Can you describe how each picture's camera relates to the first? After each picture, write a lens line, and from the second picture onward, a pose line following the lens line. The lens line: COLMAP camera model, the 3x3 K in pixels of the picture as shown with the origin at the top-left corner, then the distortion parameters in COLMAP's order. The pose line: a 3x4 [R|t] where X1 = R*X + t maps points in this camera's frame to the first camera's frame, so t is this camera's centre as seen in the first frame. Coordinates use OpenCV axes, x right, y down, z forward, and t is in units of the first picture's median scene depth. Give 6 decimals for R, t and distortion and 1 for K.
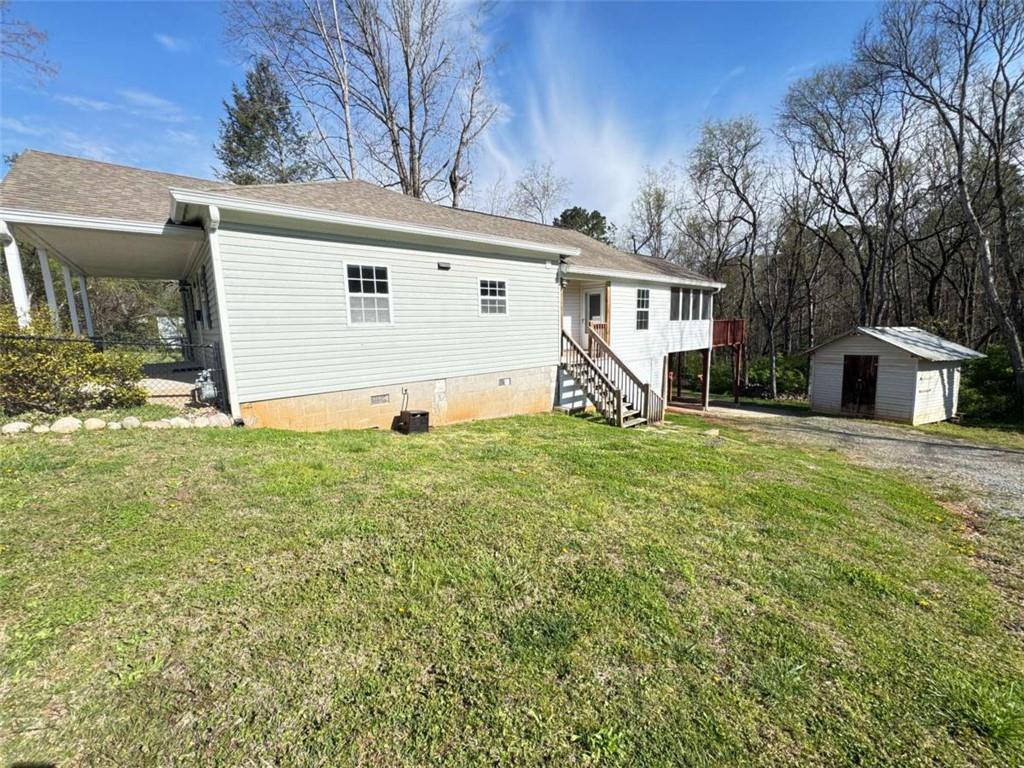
lens RADIAL K [[406.2, 0, 509.8], [0, 406.2, 382.7], [0, 0, 1]] dist [-0.002487, -0.000183]
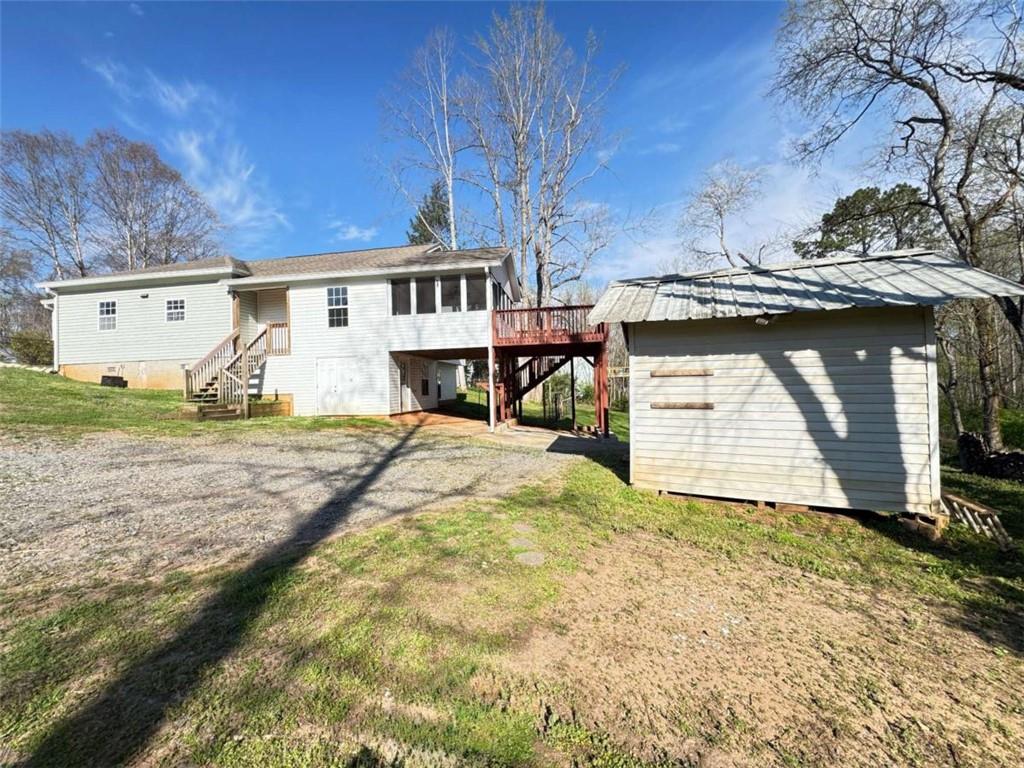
lens RADIAL K [[406.2, 0, 509.8], [0, 406.2, 382.7], [0, 0, 1]] dist [-0.002487, -0.000183]
pose [[0.651475, -0.002081, -0.758668, 1.389947], [-0.095528, 0.991812, -0.084752, 0.051180], [0.752632, 0.127688, 0.645942, 0.704735]]
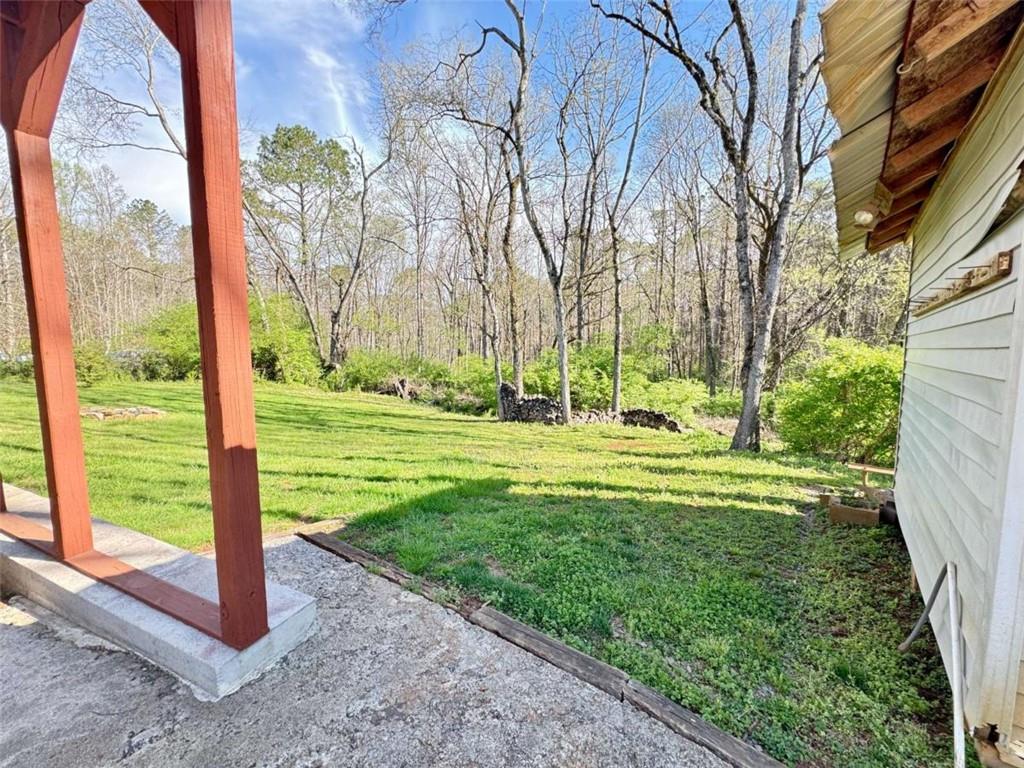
lens RADIAL K [[406.2, 0, 509.8], [0, 406.2, 382.7], [0, 0, 1]] dist [-0.002487, -0.000183]
pose [[0.899381, -0.012019, 0.437001, 0.844896], [0.023253, 0.999522, -0.020366, -0.005723], [-0.436547, 0.028478, 0.899231, 1.327810]]
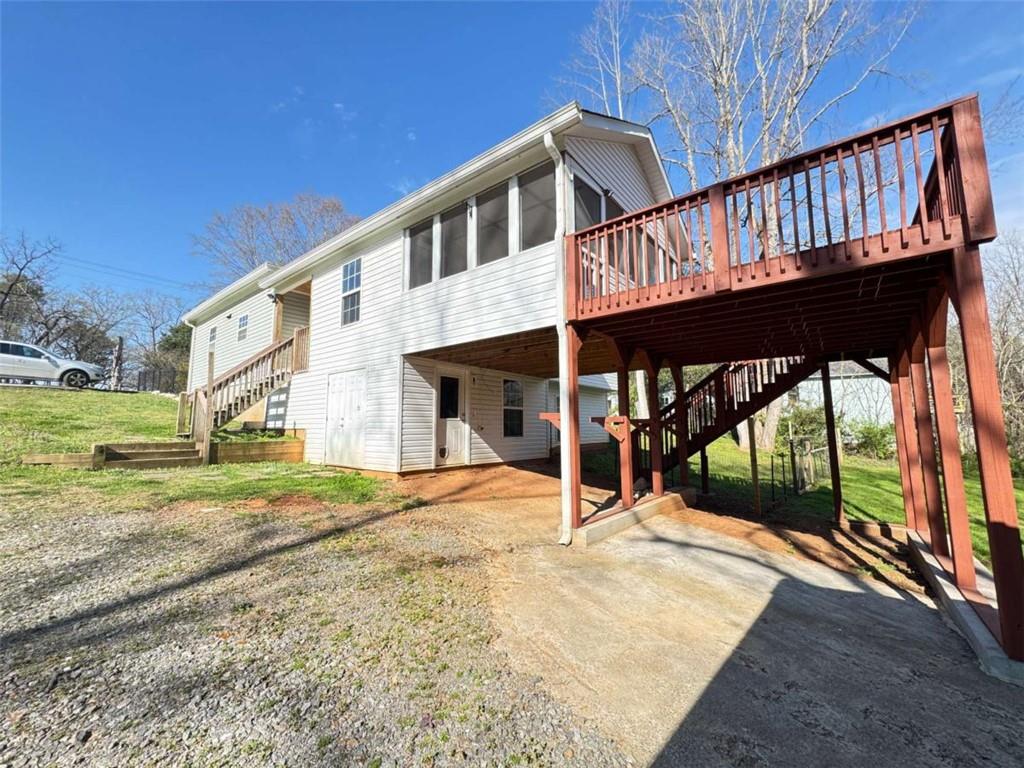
lens RADIAL K [[406.2, 0, 509.8], [0, 406.2, 382.7], [0, 0, 1]] dist [-0.002487, -0.000183]
pose [[0.184650, -0.085651, -0.979065, 0.998074], [-0.136685, 0.984276, -0.111885, -0.003843], [0.973253, 0.154483, 0.170039, 1.172657]]
